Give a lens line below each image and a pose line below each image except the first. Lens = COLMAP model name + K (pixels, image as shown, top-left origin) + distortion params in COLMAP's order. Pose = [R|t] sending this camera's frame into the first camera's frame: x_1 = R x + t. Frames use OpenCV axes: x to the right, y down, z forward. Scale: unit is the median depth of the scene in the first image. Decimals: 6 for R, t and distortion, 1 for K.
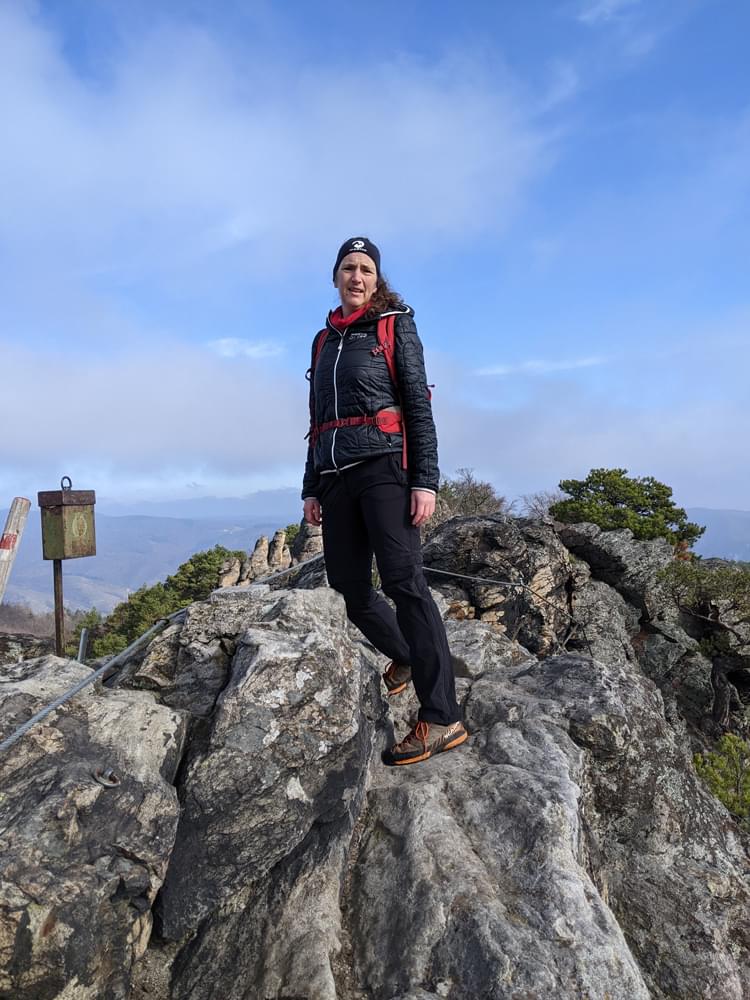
lens RADIAL K [[797.3, 0, 369.0], [0, 797.3, 496.1], [0, 0, 1]] dist [0.074372, -0.116789]
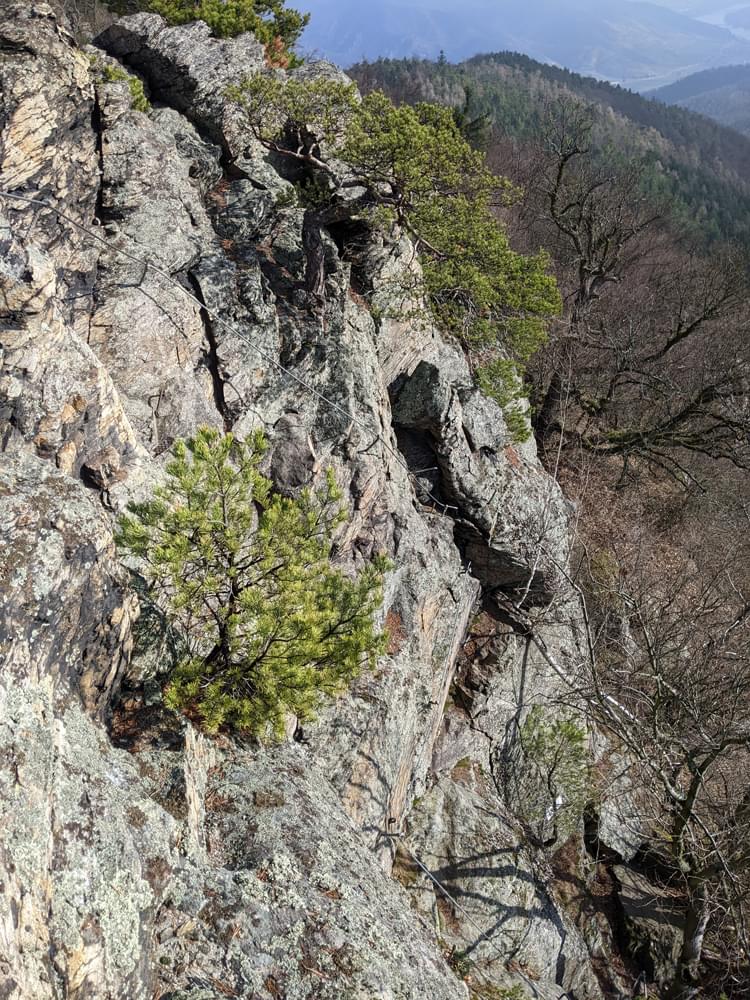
lens RADIAL K [[797.3, 0, 359.7], [0, 797.3, 504.4], [0, 0, 1]] dist [0.074372, -0.116789]
pose [[0.923200, -0.219043, 0.315787, 0.166313], [0.012247, 0.838029, 0.545488, 0.014955], [-0.384124, -0.499727, 0.776352, 0.226520]]
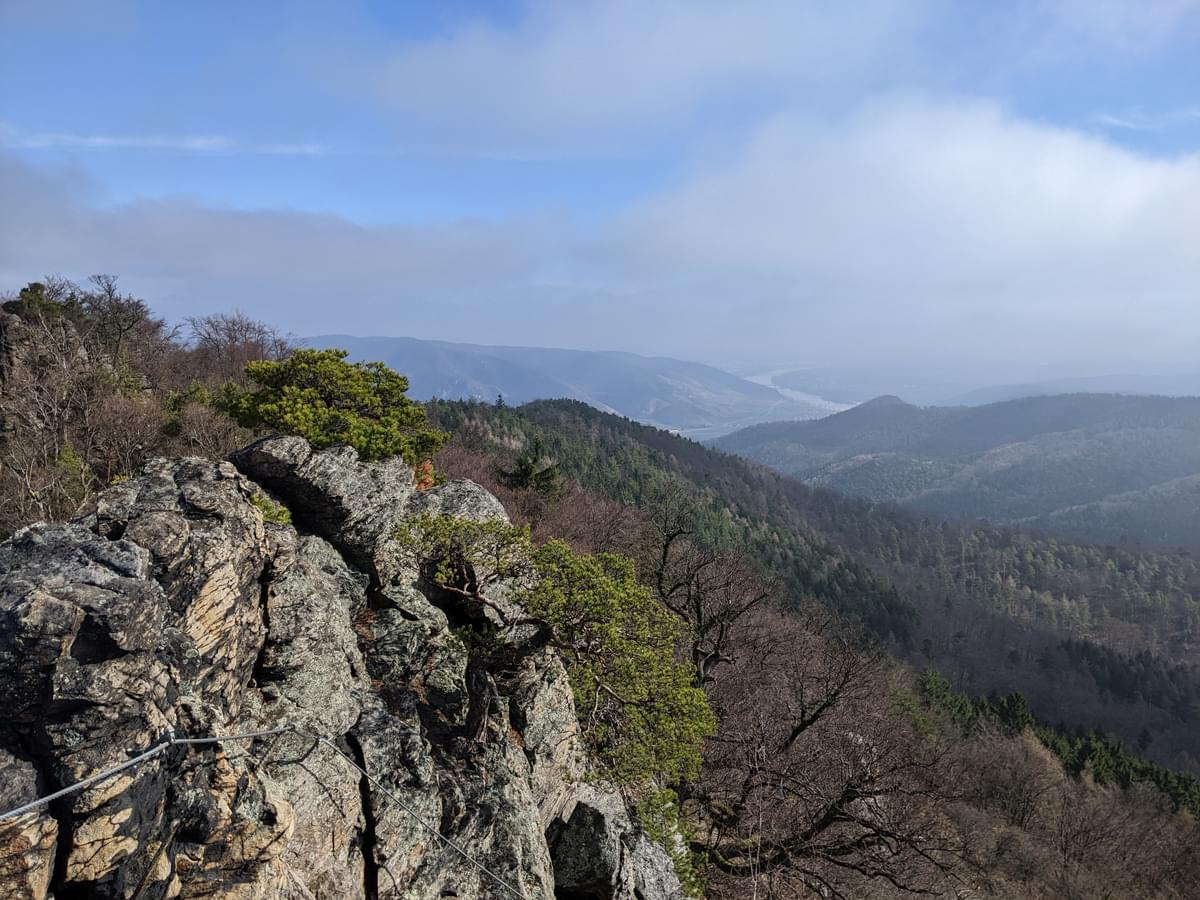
lens RADIAL K [[956.8, 0, 608.8], [0, 956.8, 448.2], [0, 0, 1]] dist [0.074372, -0.116789]
pose [[0.826555, -0.021840, 0.562432, 0.052151], [-0.053872, 0.991590, 0.117675, -0.083864], [-0.560271, -0.127565, 0.818427, 0.248831]]
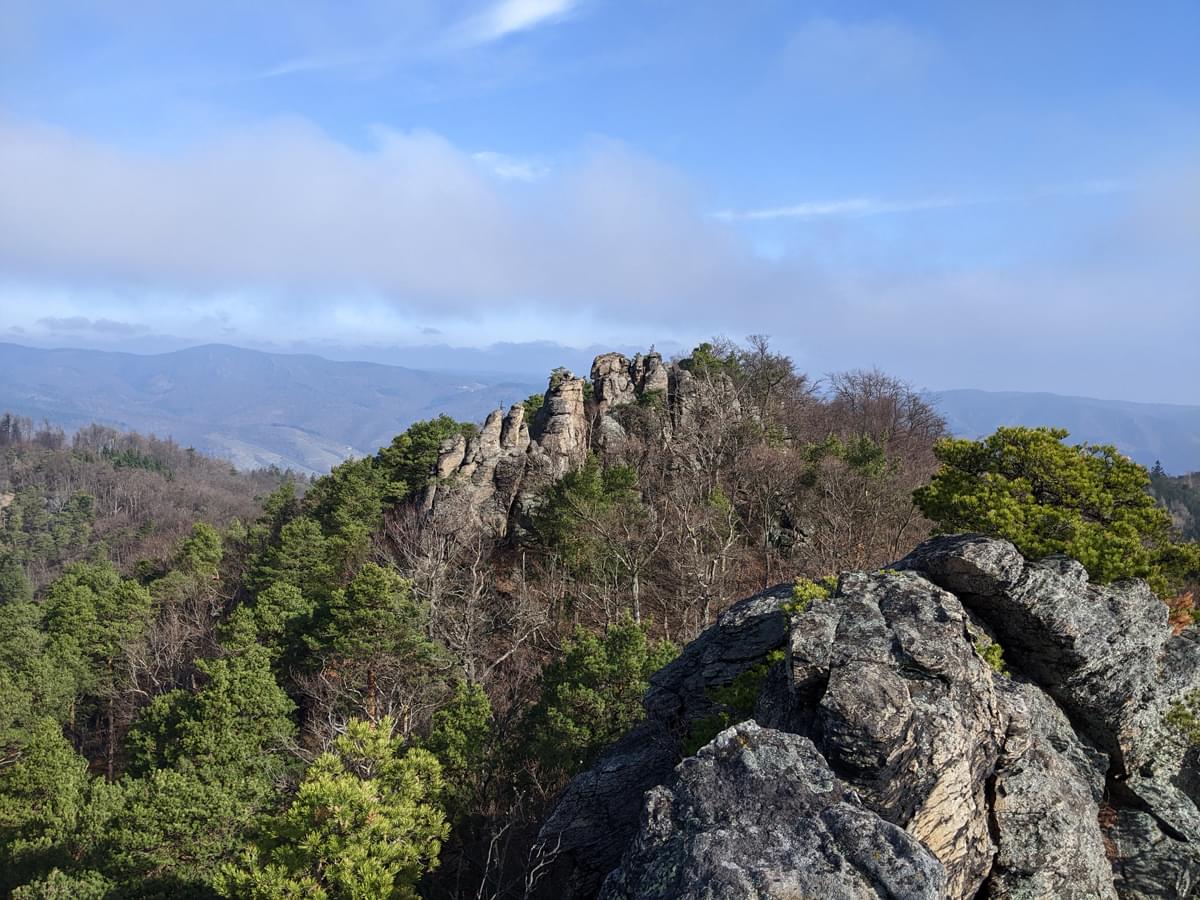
lens RADIAL K [[956.8, 0, 595.0], [0, 956.8, 447.6], [0, 0, 1]] dist [0.074372, -0.116789]
pose [[0.997194, 0.063180, -0.040154, 0.044097], [-0.058956, 0.993353, 0.098865, -0.093781], [0.046133, -0.096220, 0.994290, 0.470361]]
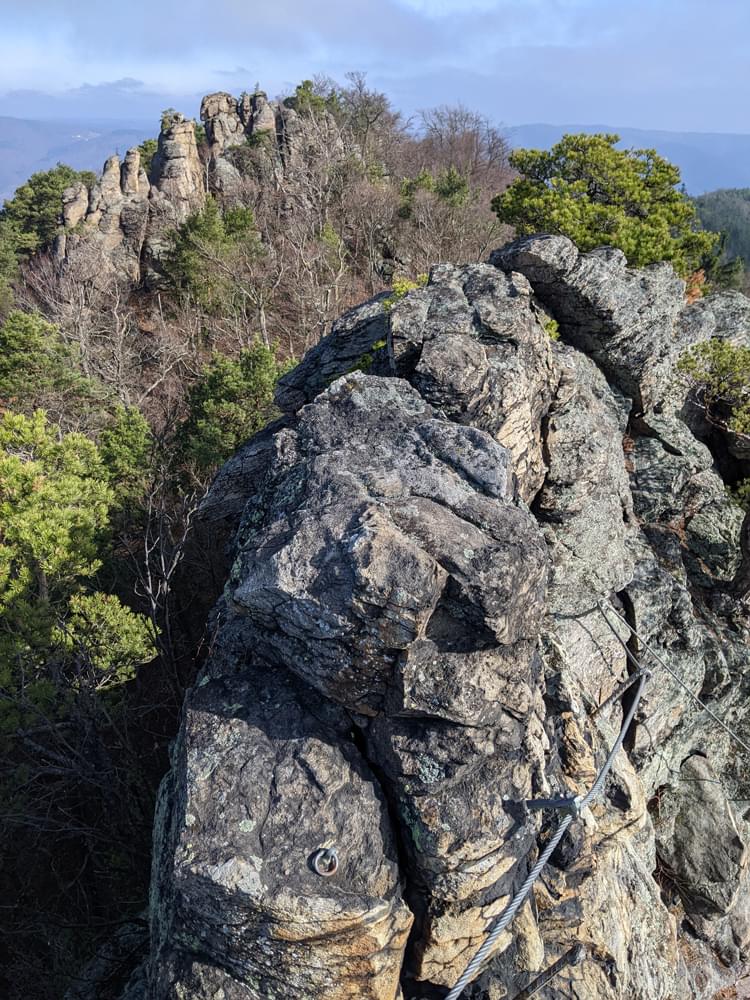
lens RADIAL K [[797.3, 0, 379.7], [0, 797.3, 506.1], [0, 0, 1]] dist [0.074372, -0.116789]
pose [[0.988577, -0.035419, 0.146498, 0.049205], [-0.034326, 0.893543, 0.447664, -0.069409], [-0.146758, -0.447579, 0.882120, 0.480383]]
